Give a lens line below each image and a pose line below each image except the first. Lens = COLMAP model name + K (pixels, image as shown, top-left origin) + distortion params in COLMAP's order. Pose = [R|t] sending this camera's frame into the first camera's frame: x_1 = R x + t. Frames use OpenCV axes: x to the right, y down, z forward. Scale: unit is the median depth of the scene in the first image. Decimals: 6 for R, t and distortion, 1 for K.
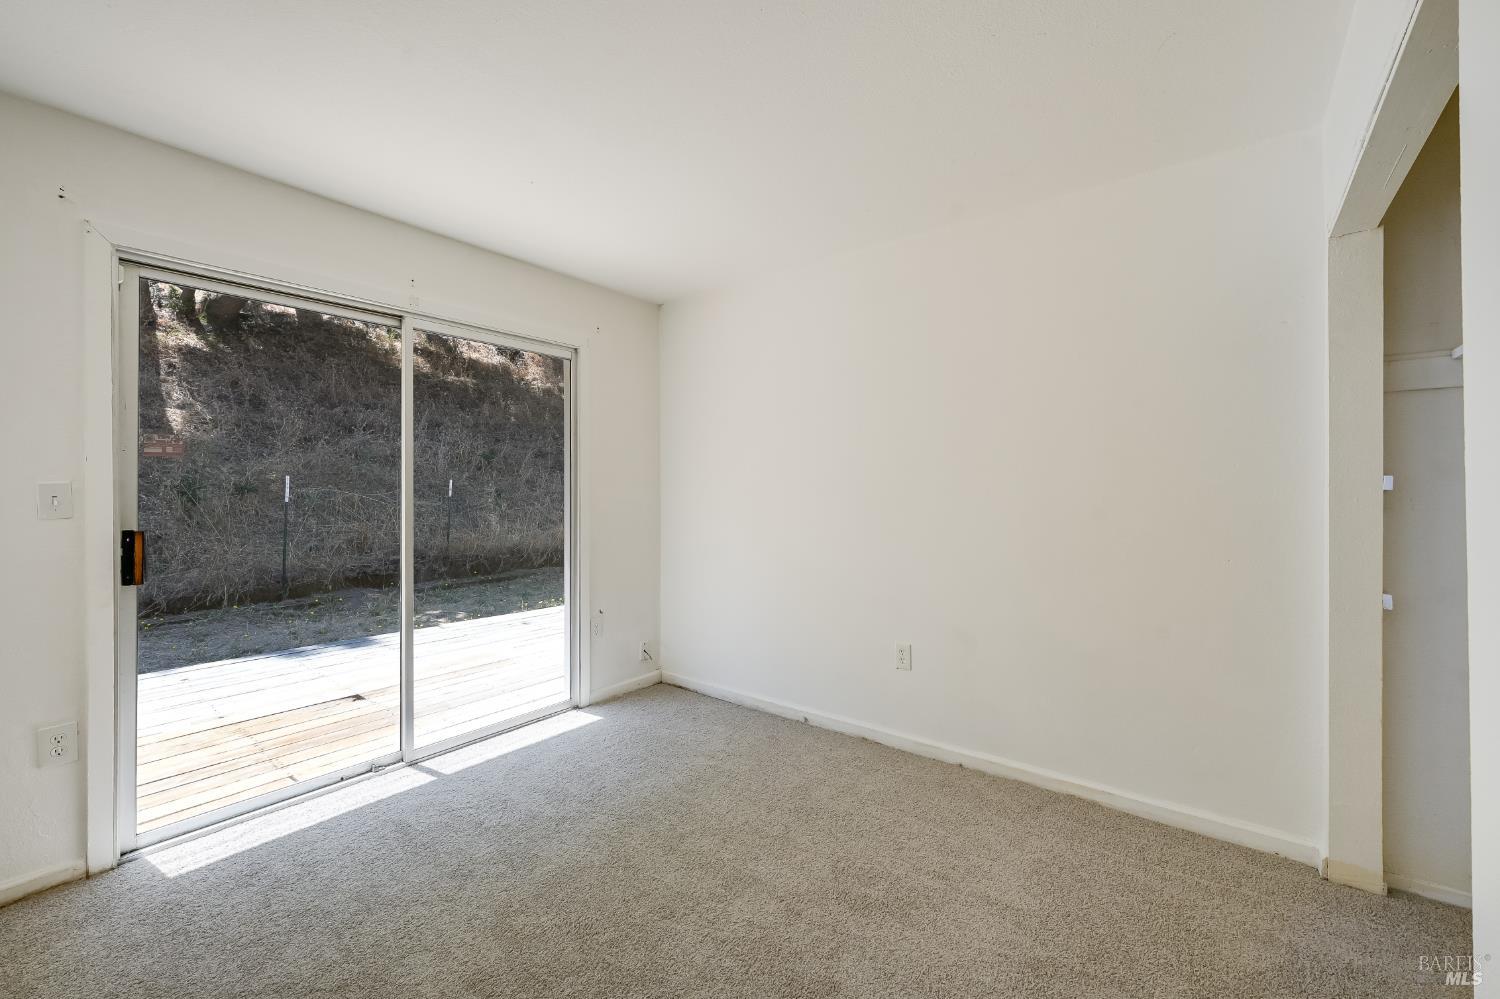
lens RADIAL K [[596.0, 0, 750.2], [0, 596.0, 491.1], [0, 0, 1]] dist [0.001041, 0.000356]
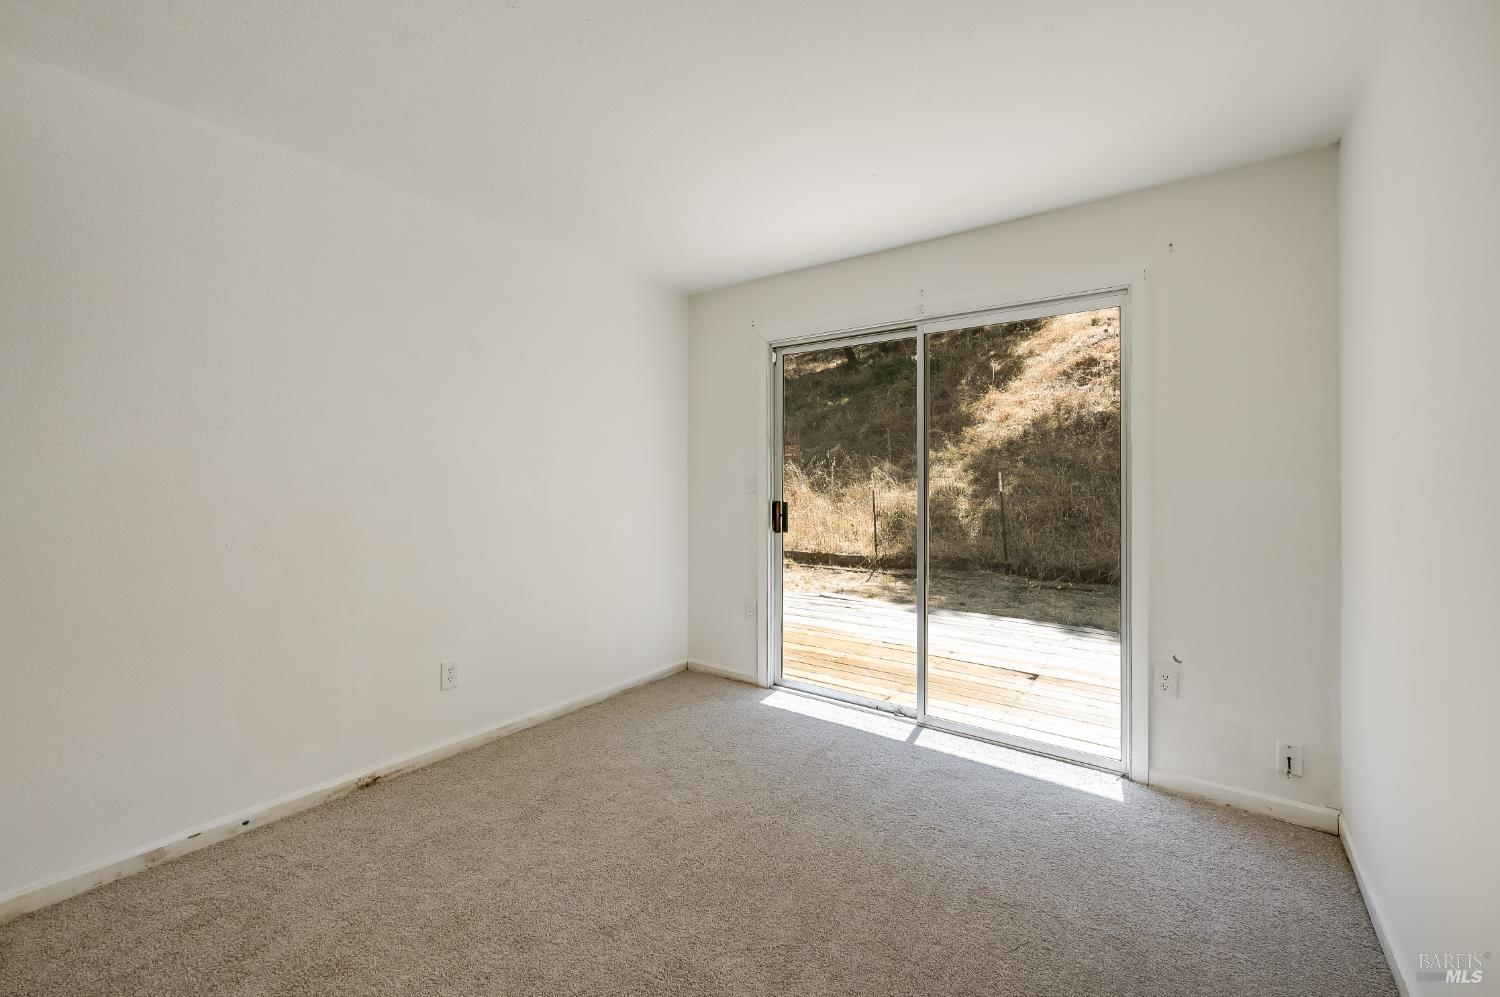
lens RADIAL K [[596.0, 0, 750.2], [0, 596.0, 490.1], [0, 0, 1]] dist [0.001041, 0.000356]
pose [[0.057578, 0.021242, -0.998115, 0.518370], [-0.011974, 0.999716, 0.020585, -0.002844], [0.998269, 0.010766, 0.057816, 0.608164]]
